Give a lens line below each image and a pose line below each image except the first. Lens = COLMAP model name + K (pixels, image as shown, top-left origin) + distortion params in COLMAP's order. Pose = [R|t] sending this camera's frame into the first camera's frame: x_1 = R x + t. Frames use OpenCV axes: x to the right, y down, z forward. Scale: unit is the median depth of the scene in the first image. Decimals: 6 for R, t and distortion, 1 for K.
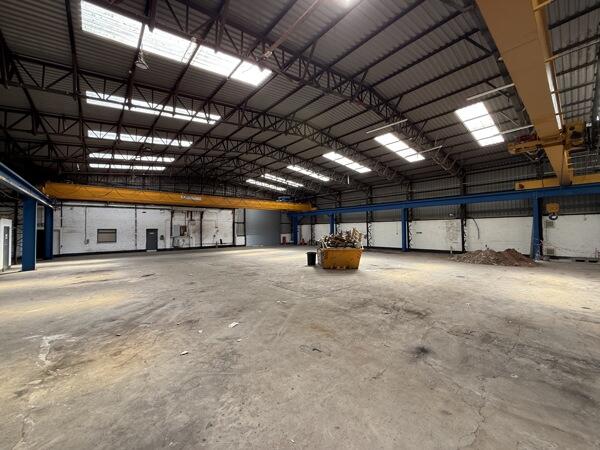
lens RADIAL K [[240.3, 0, 296.8], [0, 240.3, 226.2], [0, 0, 1]] dist [-0.012021, -0.000115]
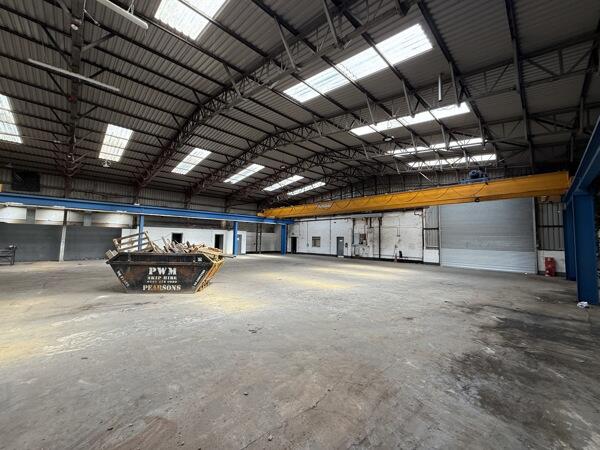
lens RADIAL K [[240.3, 0, 304.0], [0, 240.3, 231.1], [0, 0, 1]] dist [-0.012021, -0.000115]
pose [[0.067326, -0.016810, -0.997589, 0.453993], [0.002302, 0.999858, -0.016693, 0.002612], [0.997728, -0.001172, 0.067355, 0.696102]]
